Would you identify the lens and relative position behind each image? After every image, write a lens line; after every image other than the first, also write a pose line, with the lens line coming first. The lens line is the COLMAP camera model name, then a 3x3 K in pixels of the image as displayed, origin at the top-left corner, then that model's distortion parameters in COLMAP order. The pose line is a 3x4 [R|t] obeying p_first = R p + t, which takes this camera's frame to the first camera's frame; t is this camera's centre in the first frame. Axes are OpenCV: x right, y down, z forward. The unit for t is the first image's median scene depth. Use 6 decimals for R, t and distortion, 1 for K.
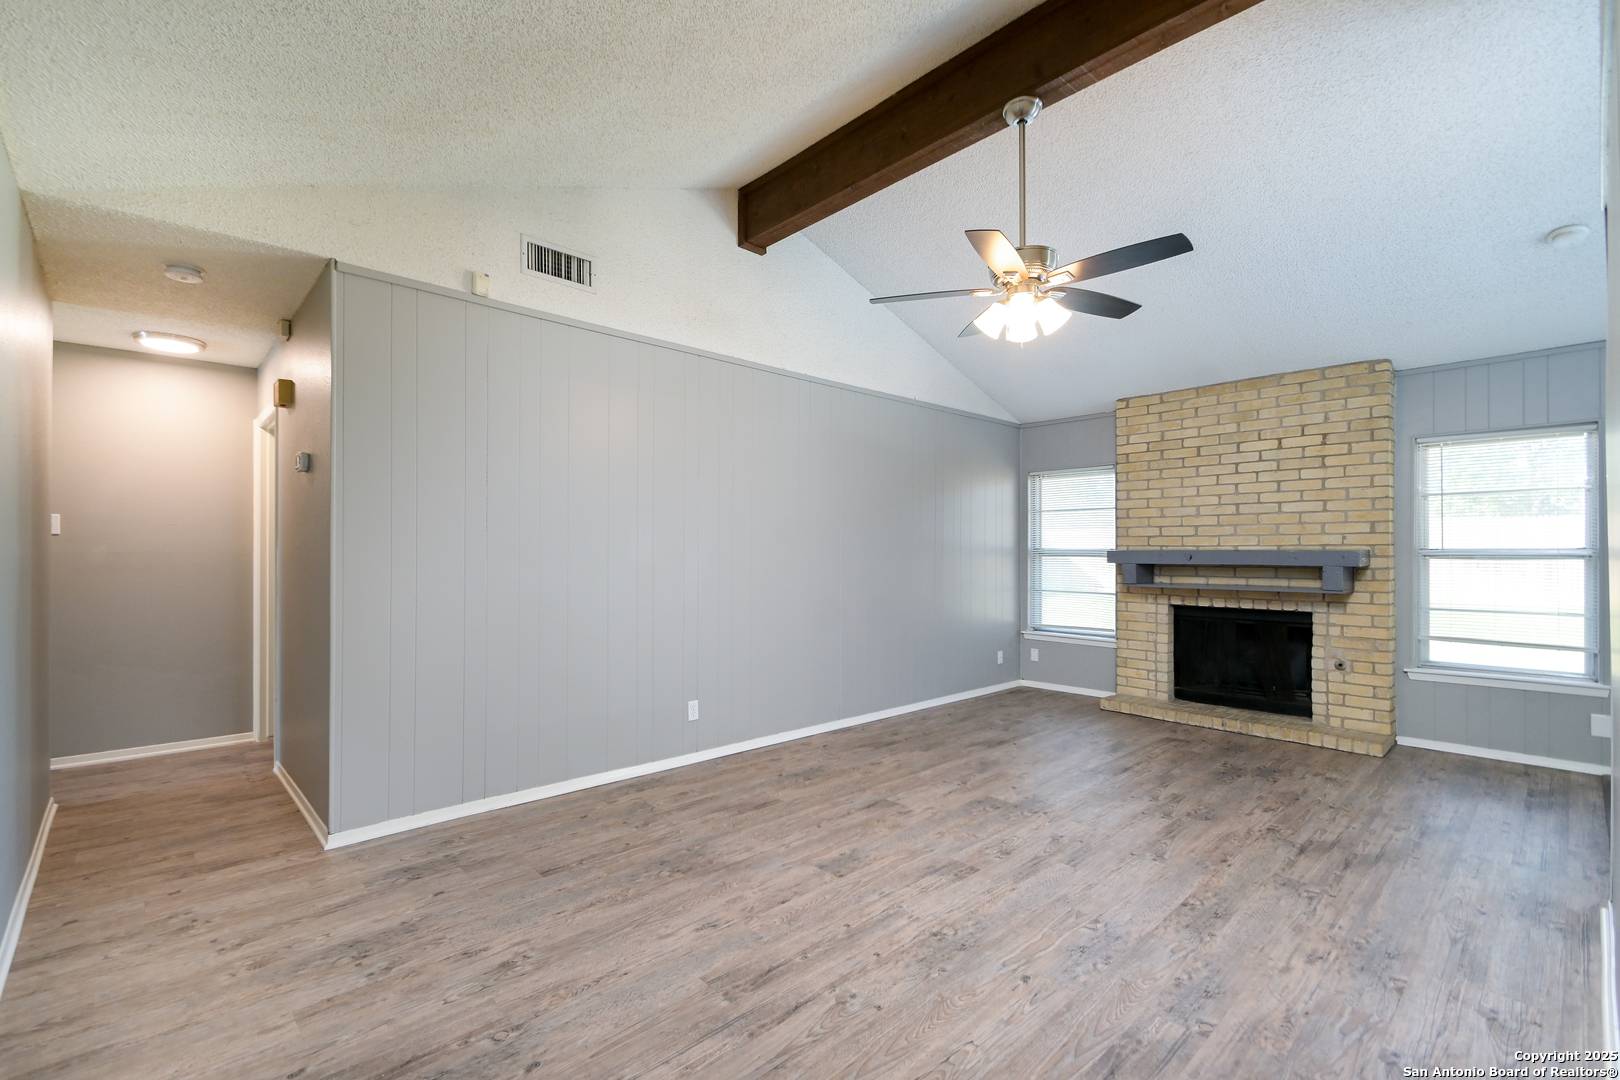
lens RADIAL K [[714.9, 0, 793.8], [0, 714.9, 542.2], [0, 0, 1]] dist [0.023226, -0.014173]
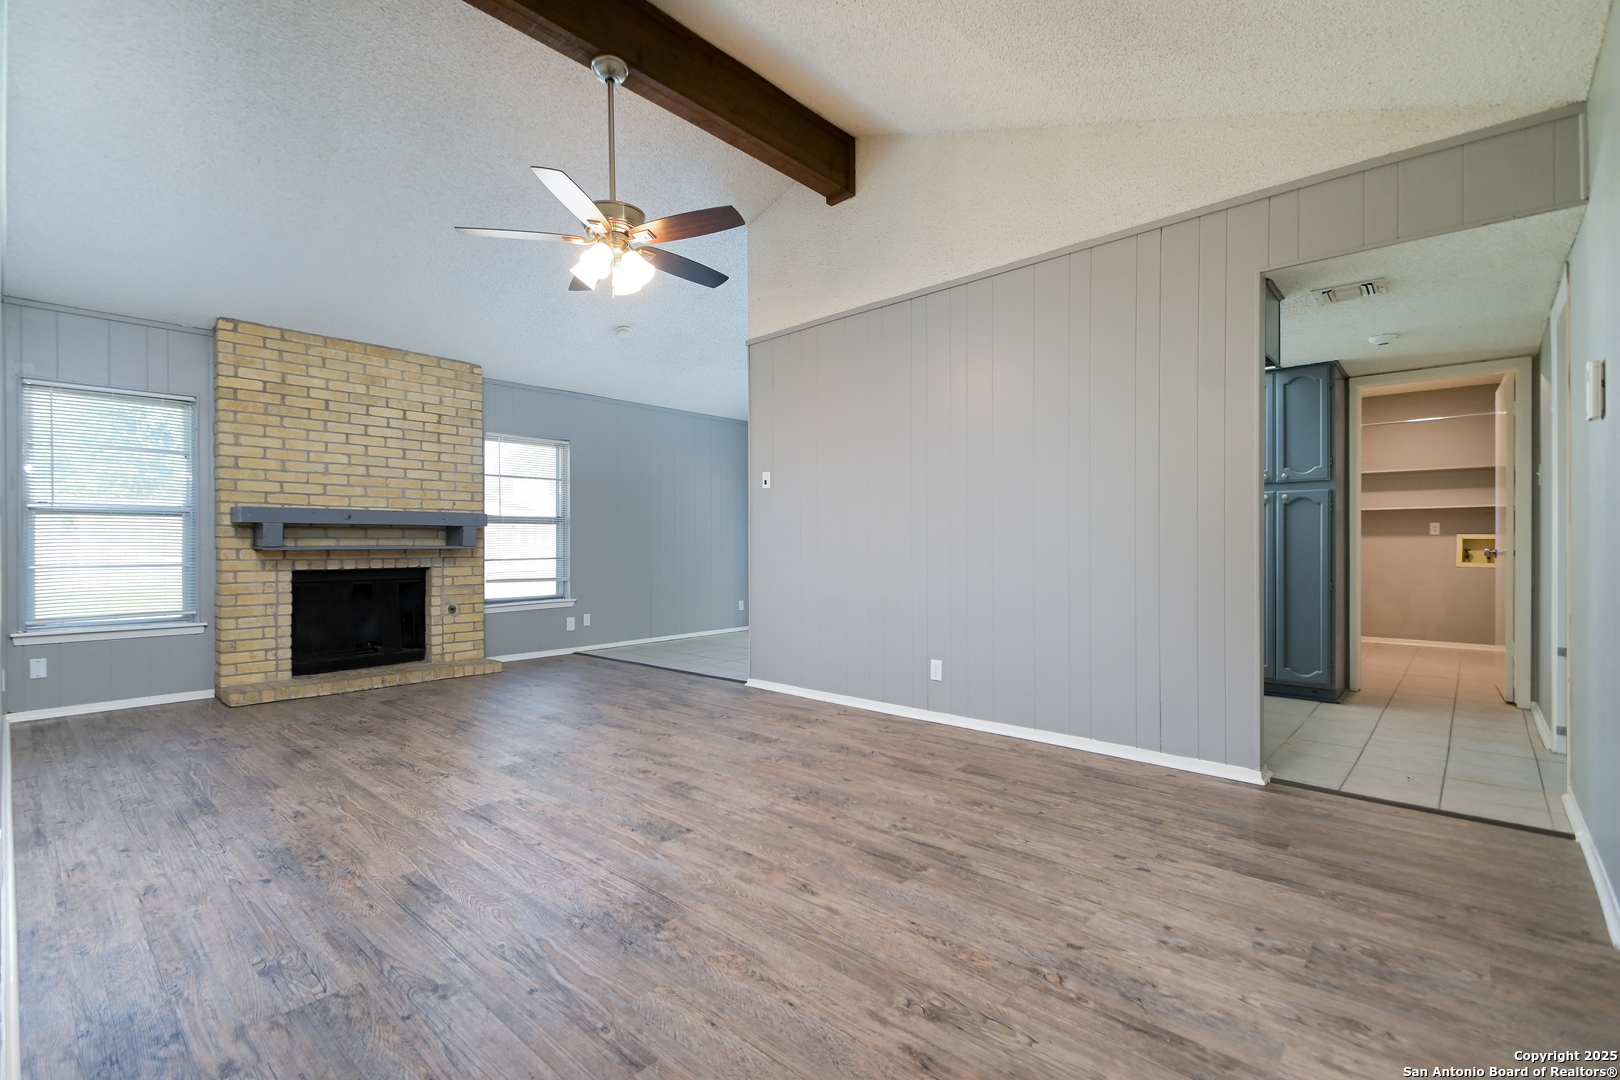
lens RADIAL K [[738.6, 0, 772.1], [0, 738.6, 543.2], [0, 0, 1]] dist [0.030960, -0.015132]
pose [[-0.079099, 0.001562, 0.996866, -0.513749], [-0.011787, 0.999927, -0.002502, 0.056072], [-0.996797, -0.011948, -0.079075, 0.559438]]
